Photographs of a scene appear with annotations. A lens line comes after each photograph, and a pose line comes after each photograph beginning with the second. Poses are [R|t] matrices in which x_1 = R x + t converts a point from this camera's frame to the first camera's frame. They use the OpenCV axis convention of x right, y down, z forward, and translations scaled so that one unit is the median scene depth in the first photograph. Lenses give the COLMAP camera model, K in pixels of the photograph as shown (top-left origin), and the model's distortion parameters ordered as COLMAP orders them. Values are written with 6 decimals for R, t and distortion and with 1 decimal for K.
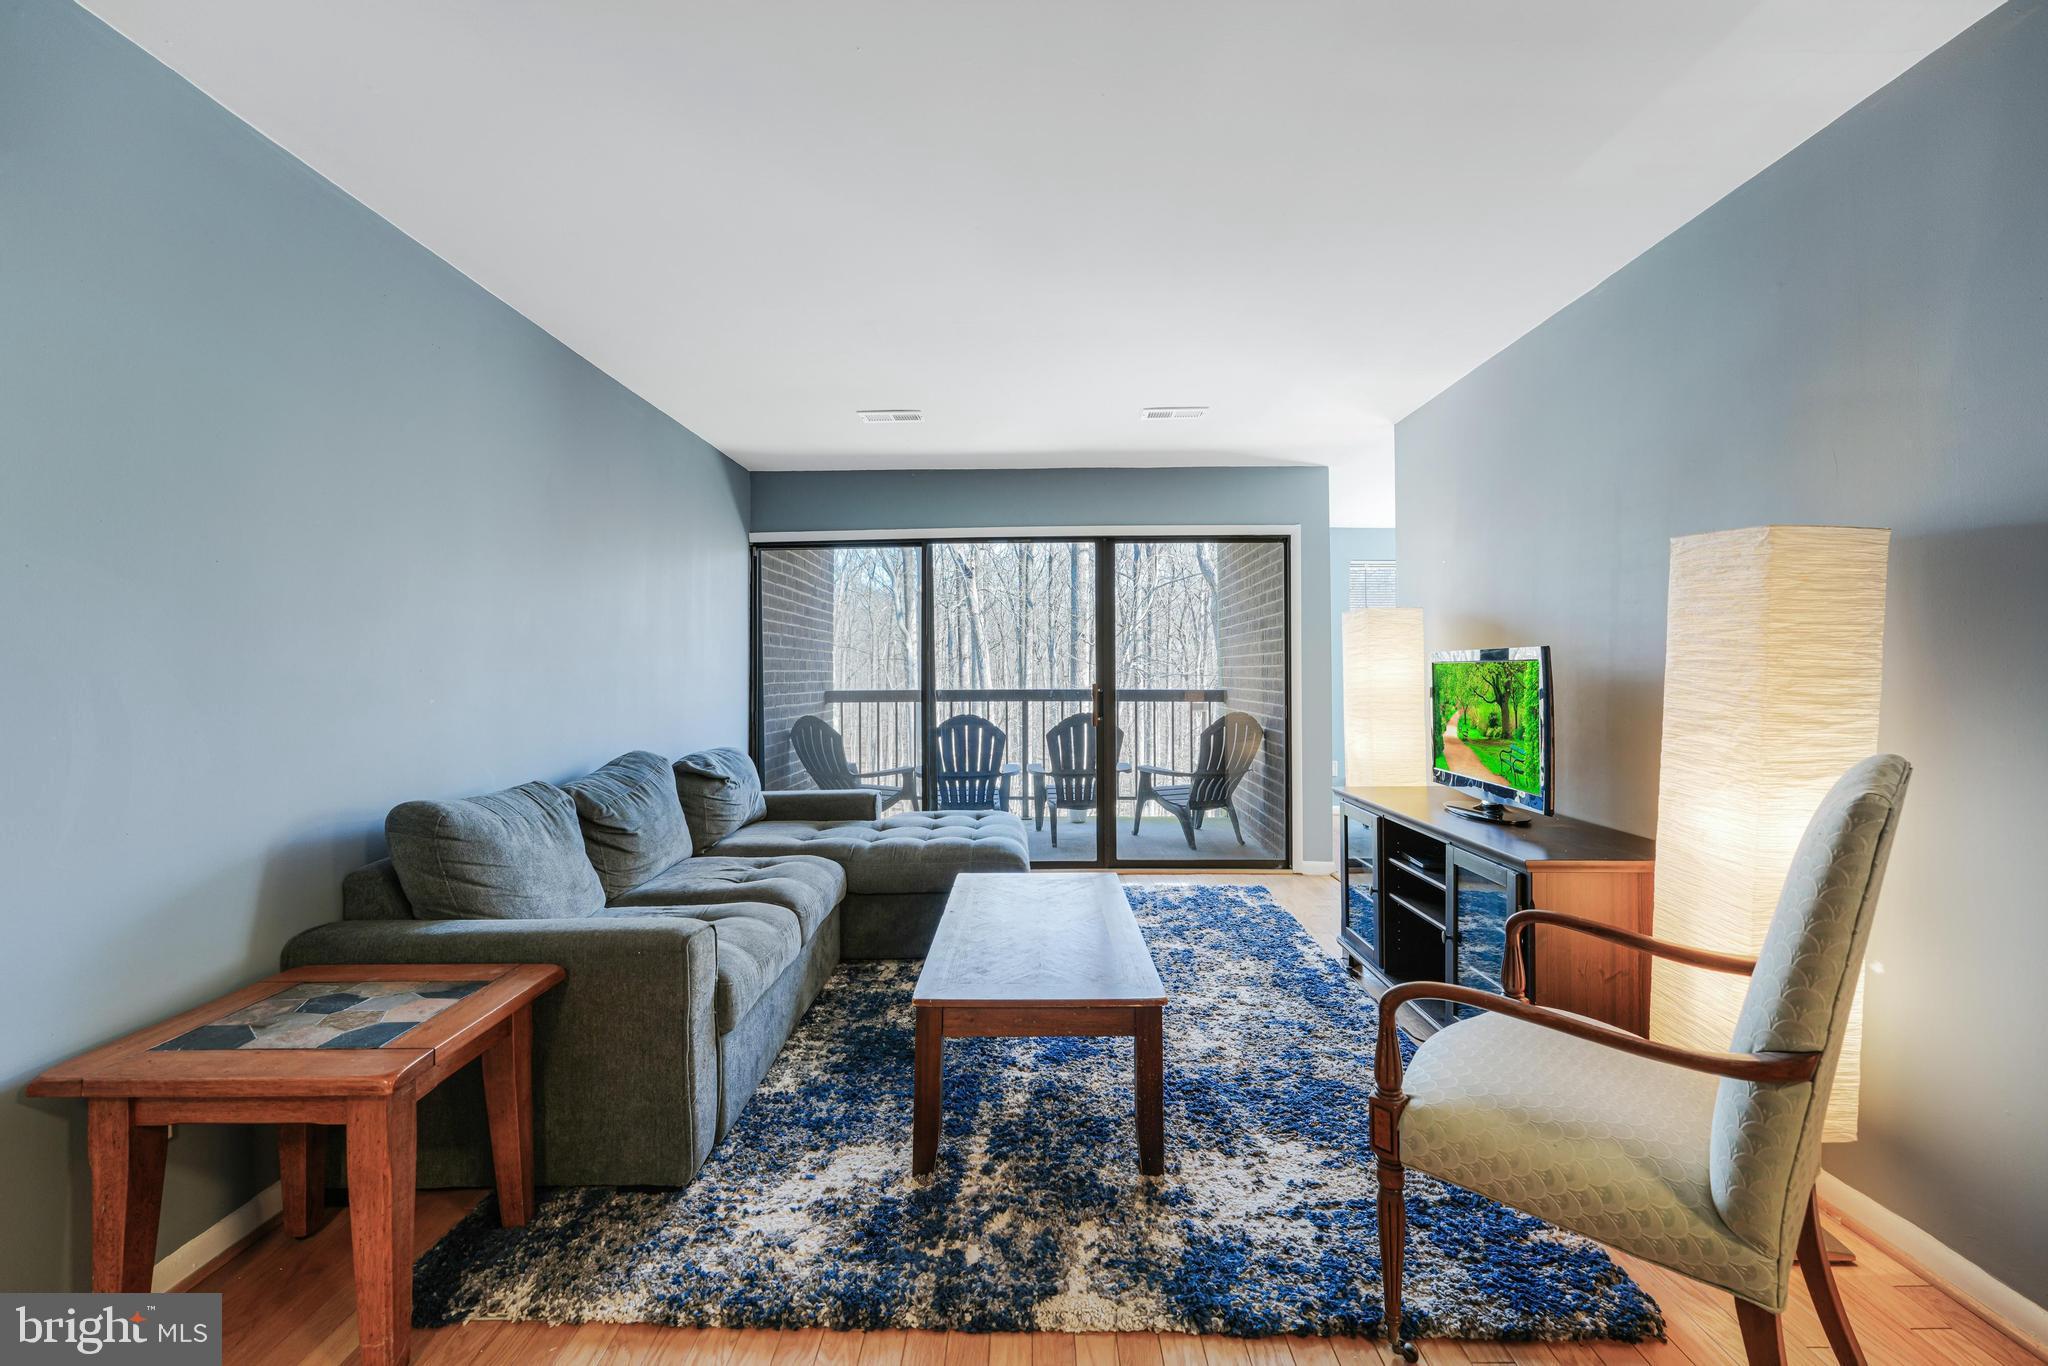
lens RADIAL K [[830.5, 0, 1032.3], [0, 830.5, 657.8], [0, 0, 1]] dist [0.000607, -0.001605]
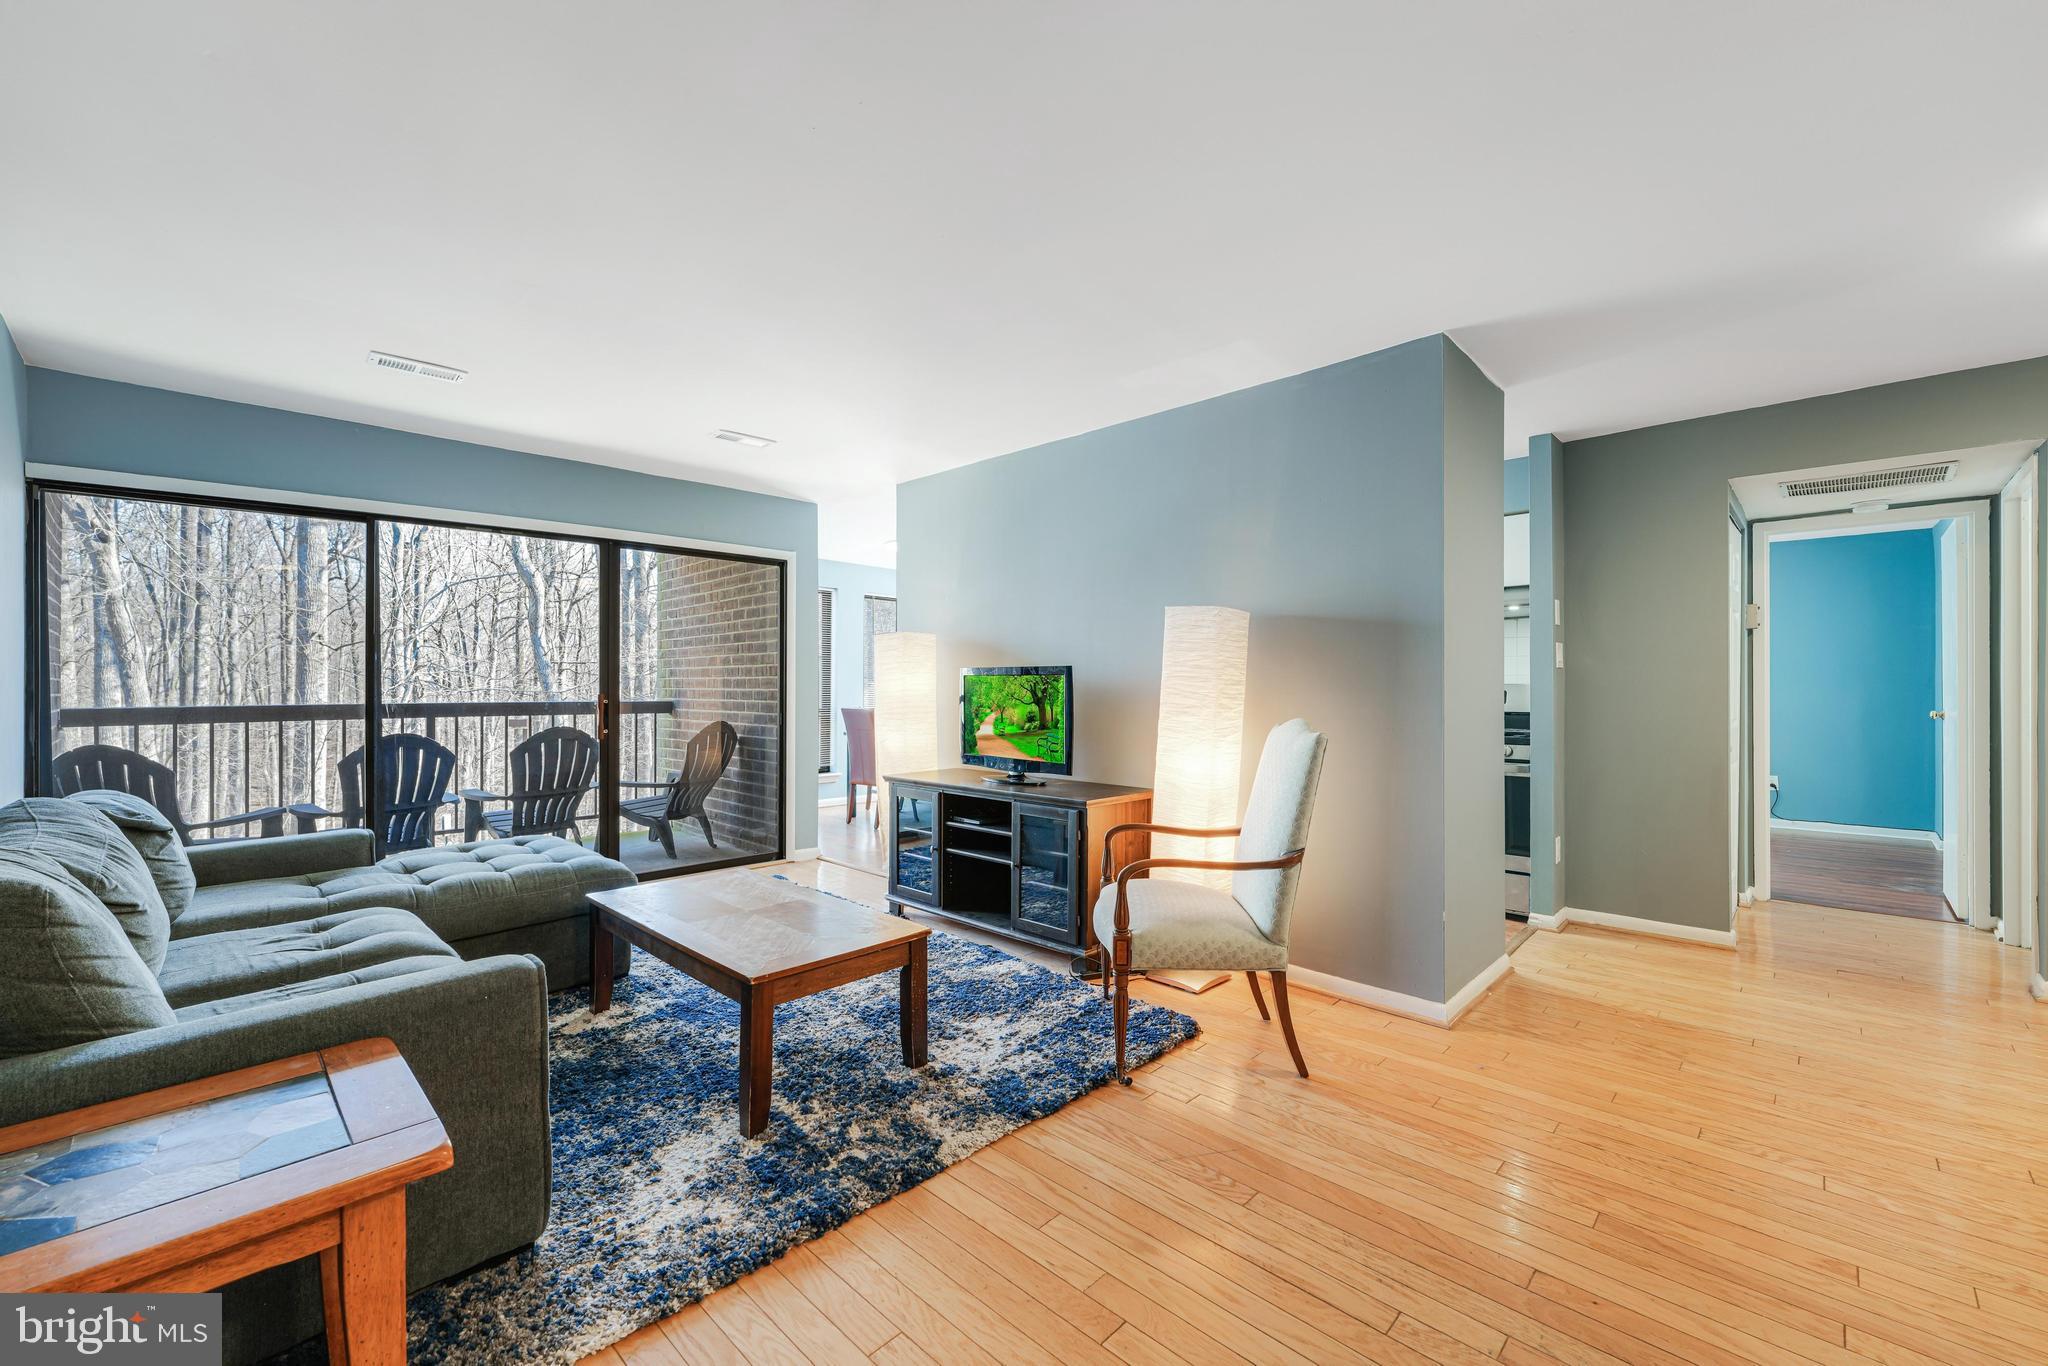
lens RADIAL K [[830.5, 0, 1022.9], [0, 830.5, 684.6], [0, 0, 1]] dist [0.000607, -0.001605]
pose [[0.691002, 0.003333, 0.722845, -0.642775], [-0.015290, 0.999833, 0.010007, 0.007533], [-0.722691, -0.017968, 0.690937, -0.005835]]
